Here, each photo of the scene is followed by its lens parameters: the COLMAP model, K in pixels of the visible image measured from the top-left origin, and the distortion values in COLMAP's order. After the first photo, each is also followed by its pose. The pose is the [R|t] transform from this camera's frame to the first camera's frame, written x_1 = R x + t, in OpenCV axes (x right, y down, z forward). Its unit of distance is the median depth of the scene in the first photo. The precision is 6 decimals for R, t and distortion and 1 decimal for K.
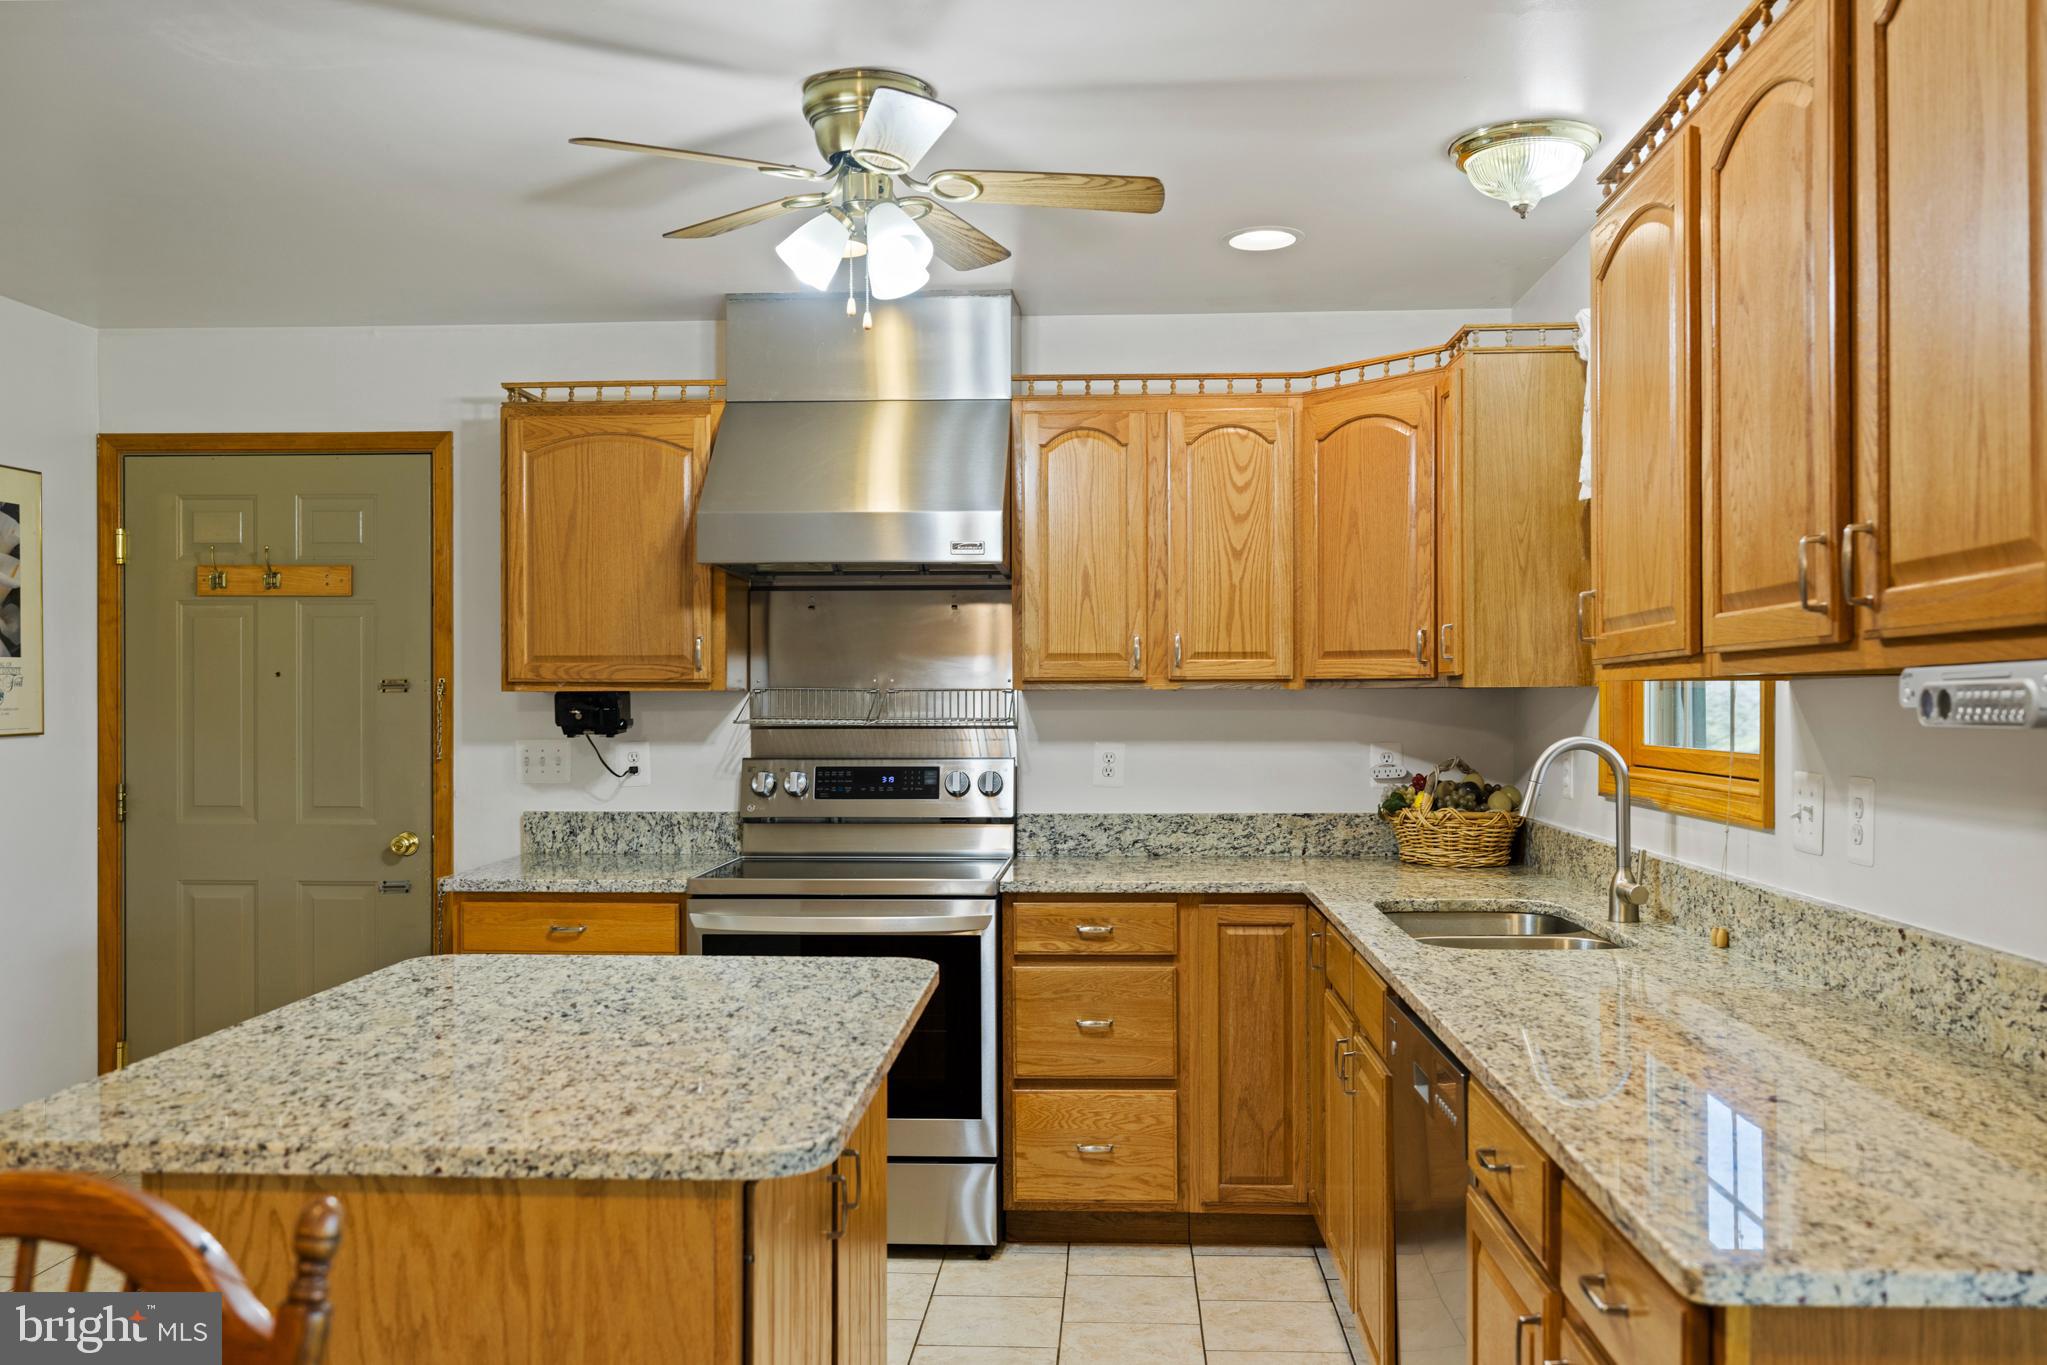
lens RADIAL K [[1667.7, 0, 1033.7], [0, 1667.7, 715.1], [0, 0, 1]] dist [0.005966, 0.007961]
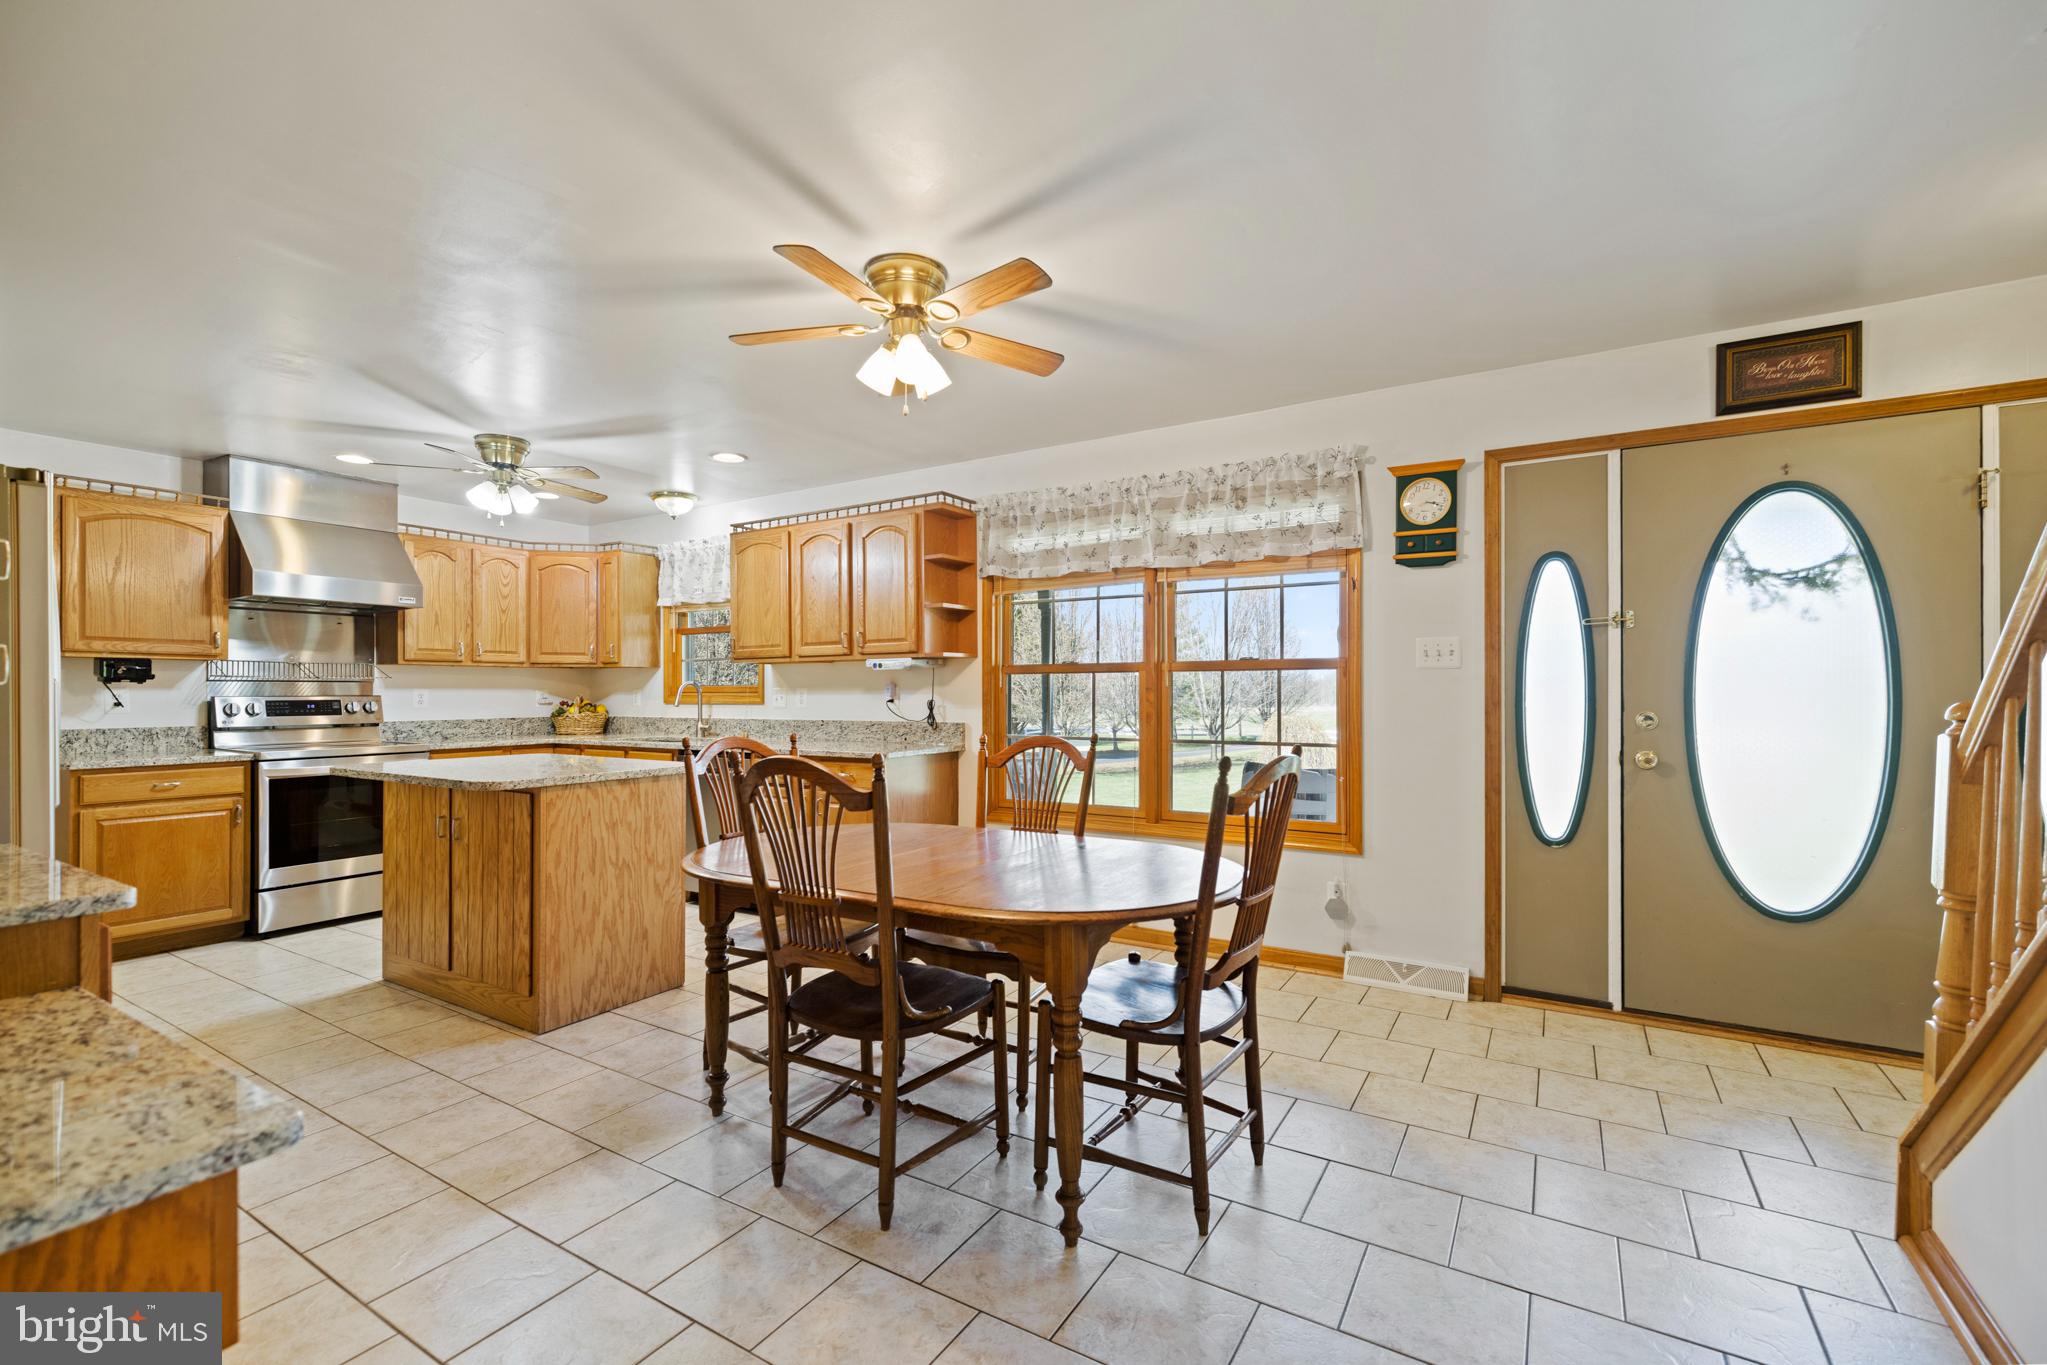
lens RADIAL K [[862.6, 0, 1024.9], [0, 862.6, 691.3], [0, 0, 1]] dist [0.000495, 0.000700]
pose [[0.474896, 0.000525, 0.880042, -0.634026], [0.008801, 0.999947, -0.005346, 0.035384], [-0.879998, 0.010284, 0.474866, -0.286448]]
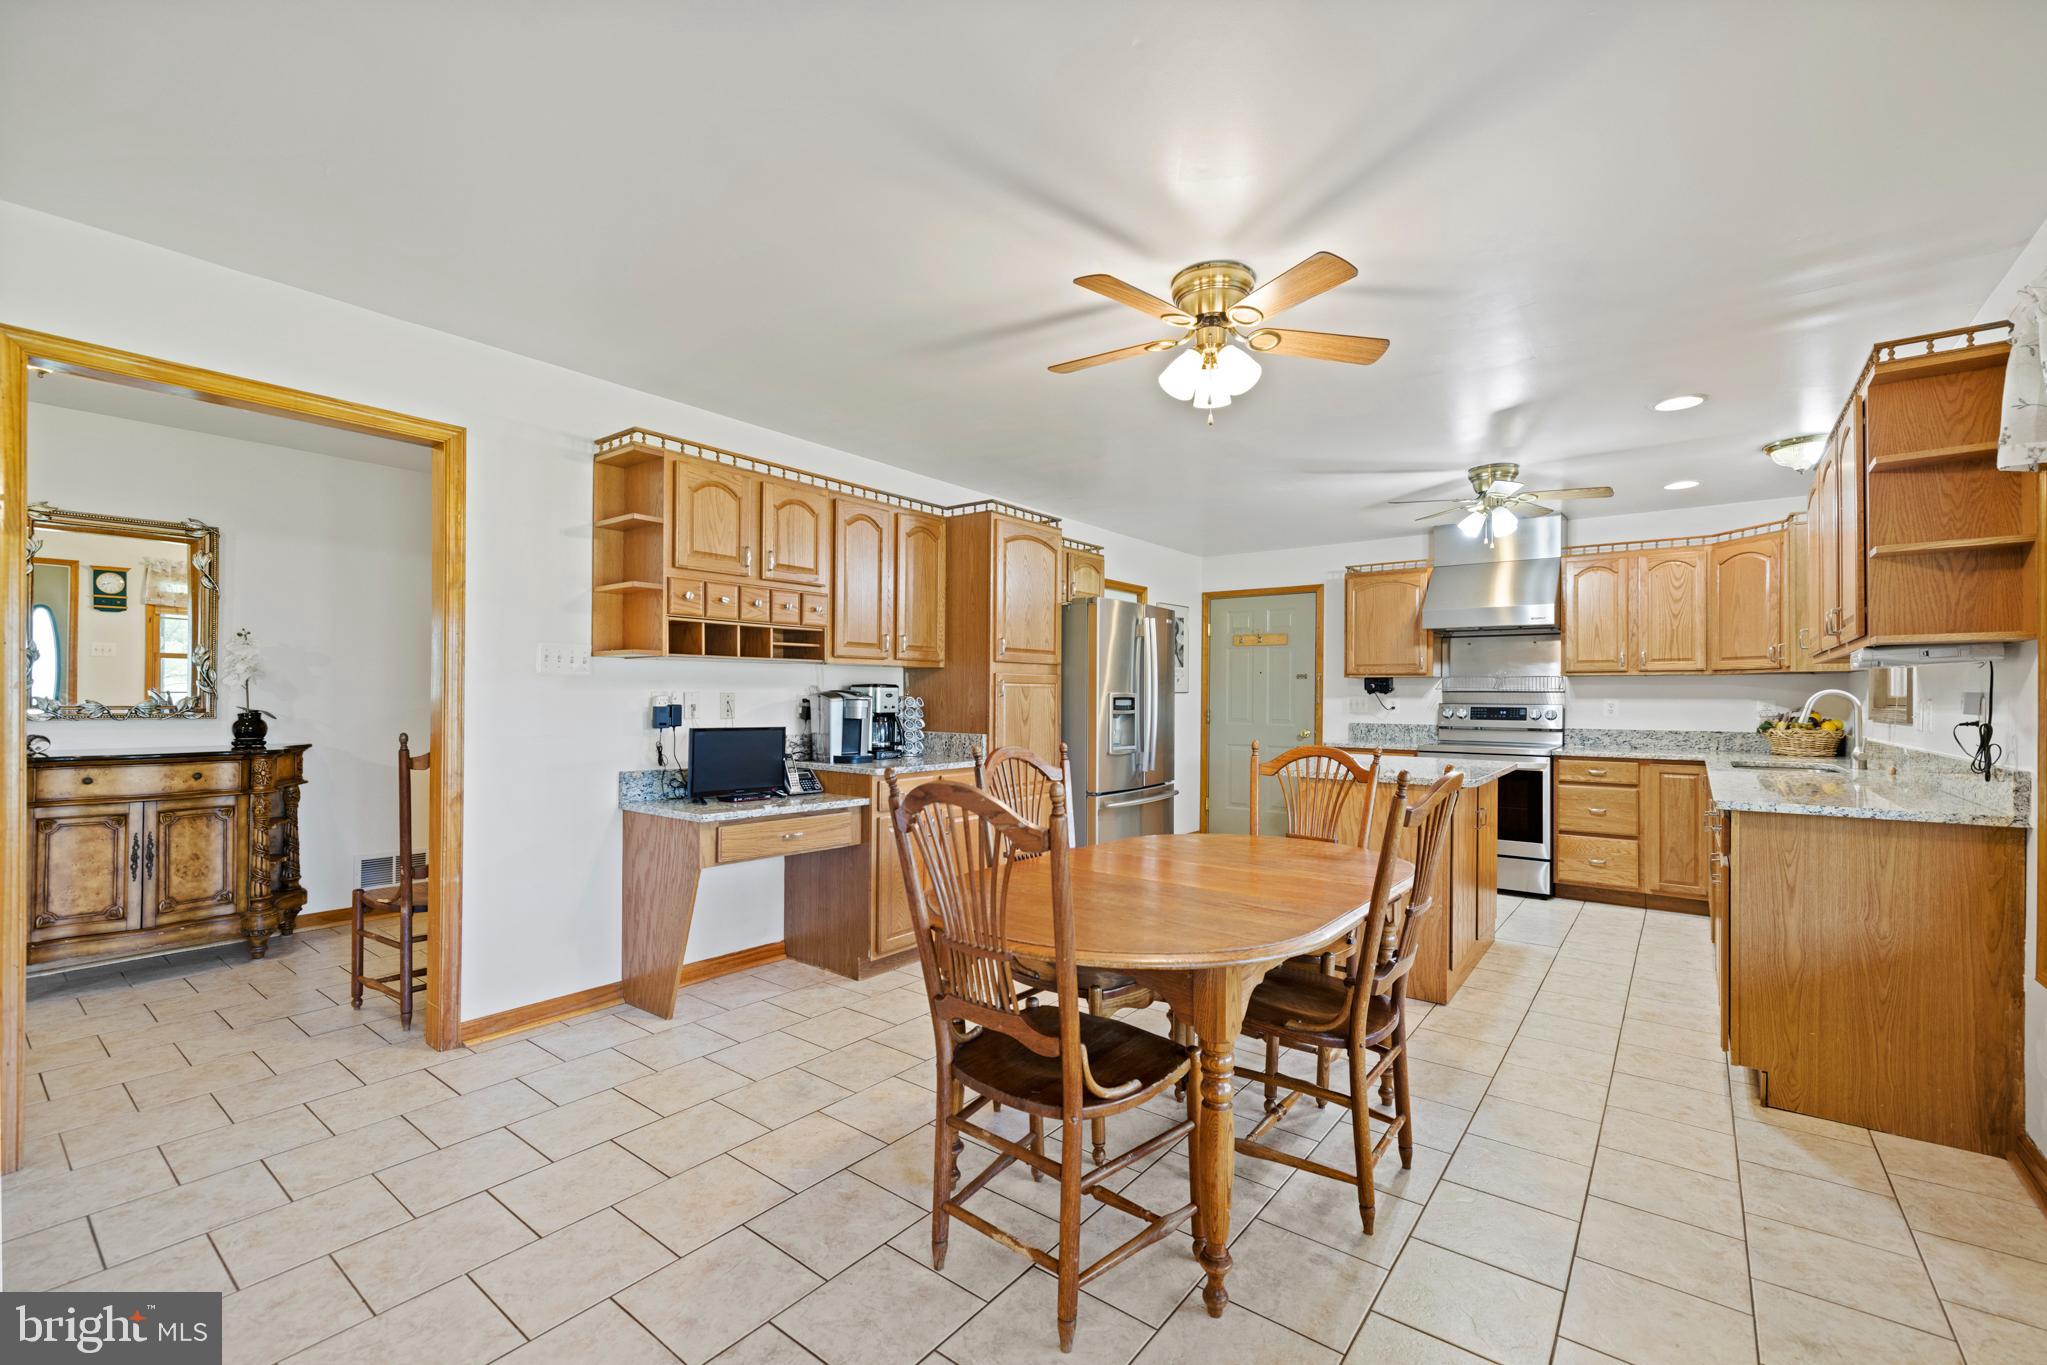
lens RADIAL K [[862.6, 0, 1030.4], [0, 862.6, 690.1], [0, 0, 1]] dist [0.000495, 0.000700]
pose [[0.826376, 0.003281, -0.563109, 0.057105], [-0.012383, 0.999847, -0.012347, 0.031437], [0.562982, 0.017176, 0.826290, -0.481937]]
